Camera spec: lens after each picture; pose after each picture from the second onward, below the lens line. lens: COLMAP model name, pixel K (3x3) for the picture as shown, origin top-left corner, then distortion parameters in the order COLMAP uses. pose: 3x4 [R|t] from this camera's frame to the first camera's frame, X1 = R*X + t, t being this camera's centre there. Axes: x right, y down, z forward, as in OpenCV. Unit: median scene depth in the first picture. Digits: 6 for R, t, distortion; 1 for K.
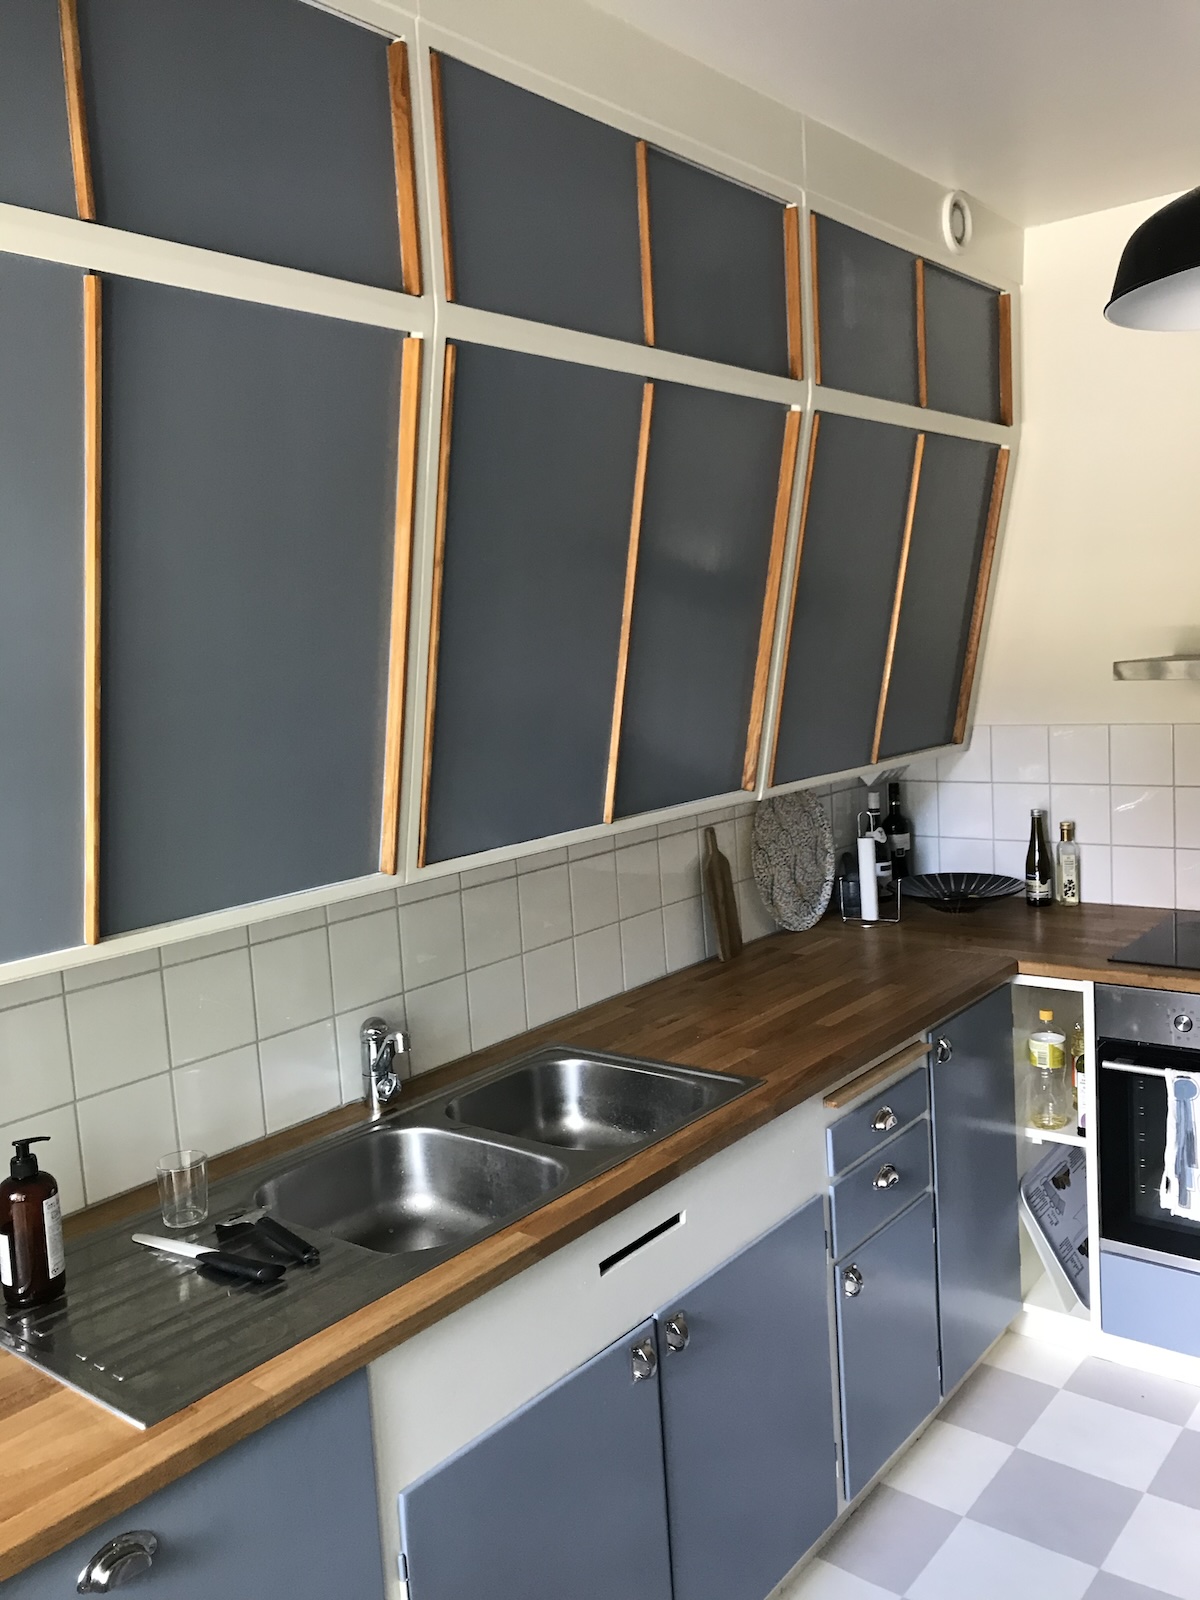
lens RADIAL K [[1302.1, 0, 594.5], [0, 1302.1, 785.4], [0, 0, 1]] dist [-0.025678, -0.007065]
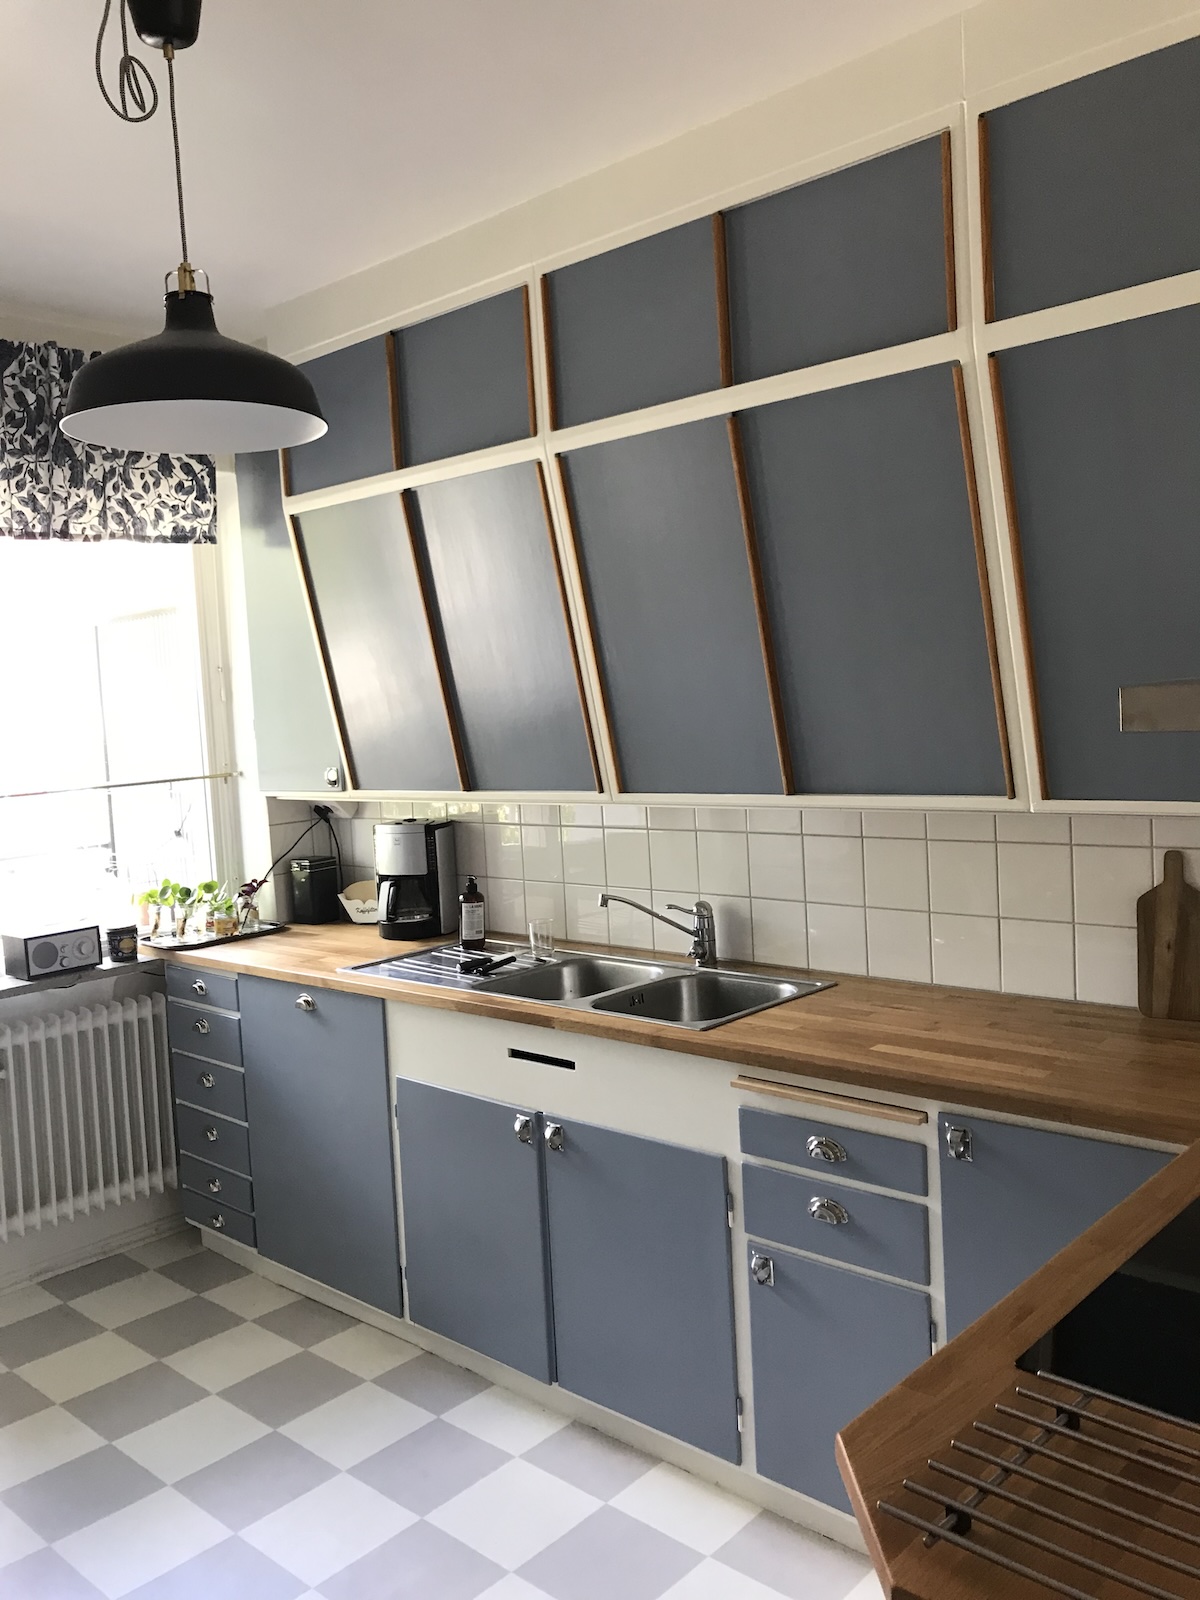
lens RADIAL K [[1302.1, 0, 598.2], [0, 1302.1, 808.9], [0, 0, 1]] dist [-0.025678, -0.007065]
pose [[-0.052795, 0.145862, -0.987895, 1.000190], [-0.049701, 0.987665, 0.148484, -0.105263], [0.997368, 0.056939, -0.044894, 0.766651]]
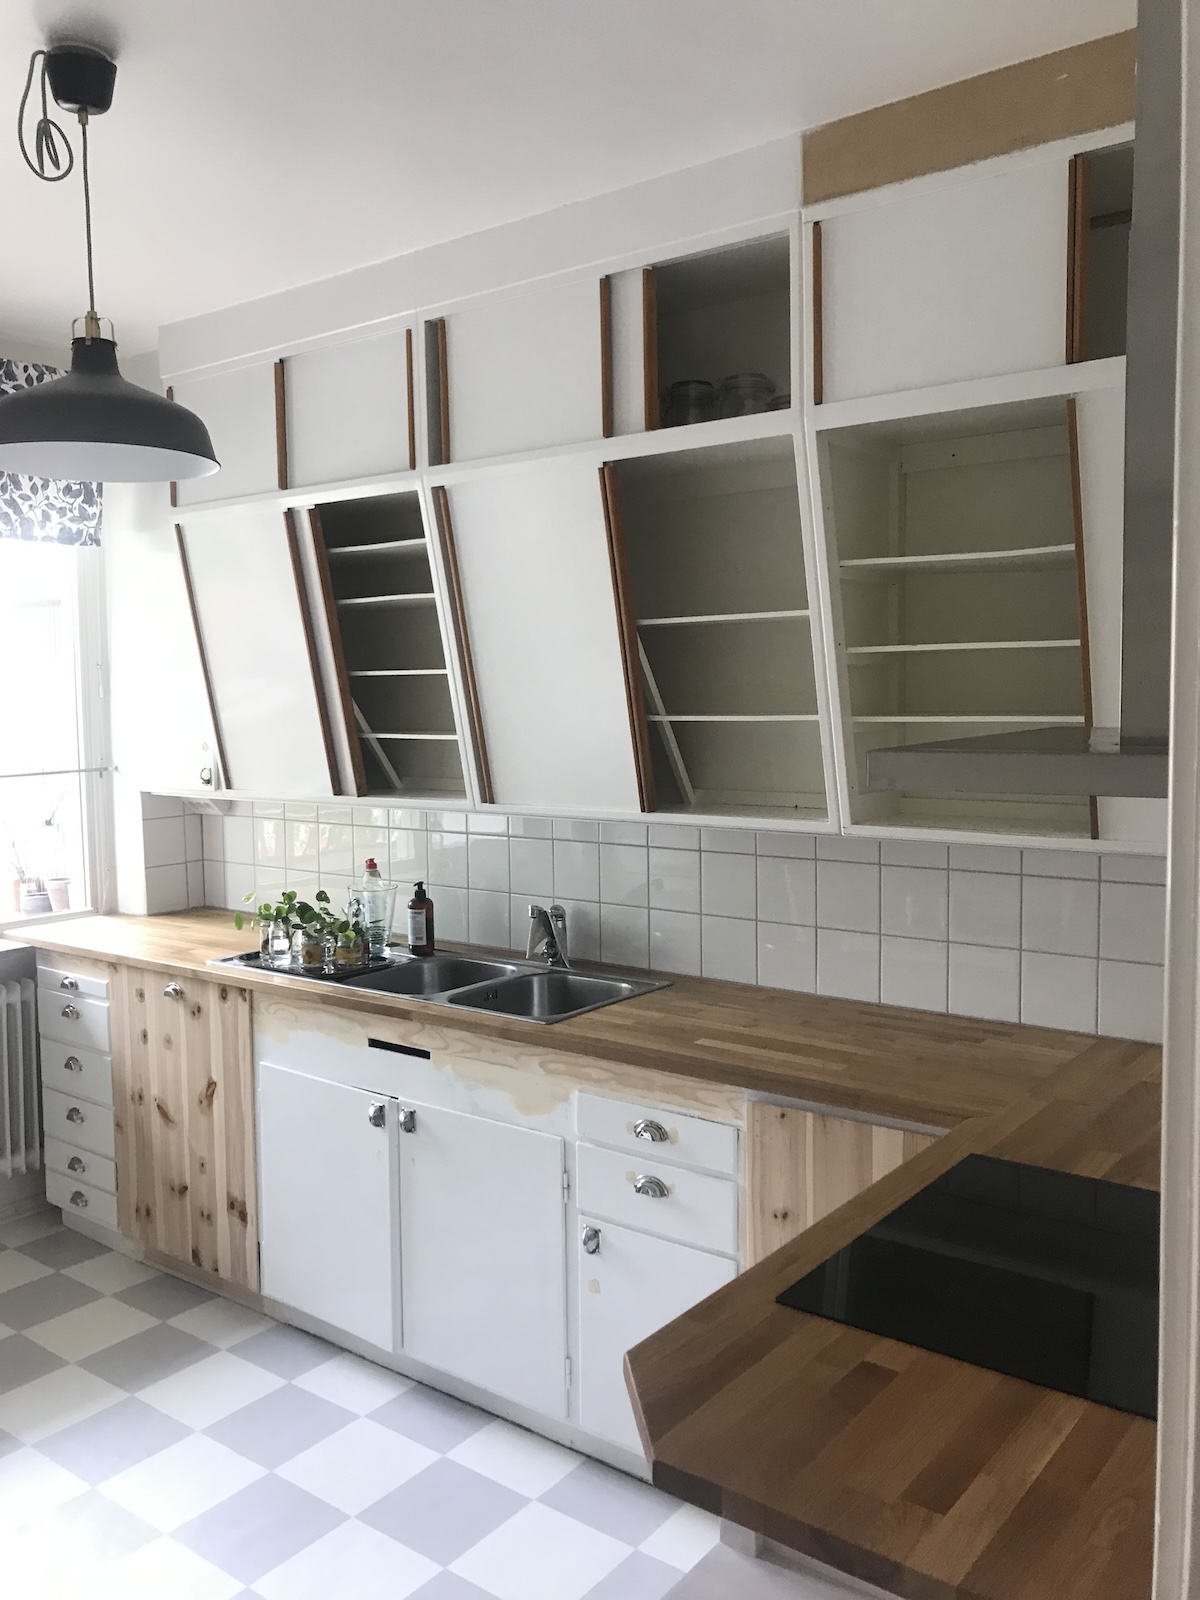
lens RADIAL K [[1302.1, 0, 608.7], [0, 1302.1, 798.8], [0, 0, 1]] dist [-0.025678, -0.007065]
pose [[0.043383, 0.138697, -0.989384, 1.084860], [-0.098264, 0.986107, 0.133928, -0.129148], [0.994214, 0.091411, 0.056410, 0.782399]]
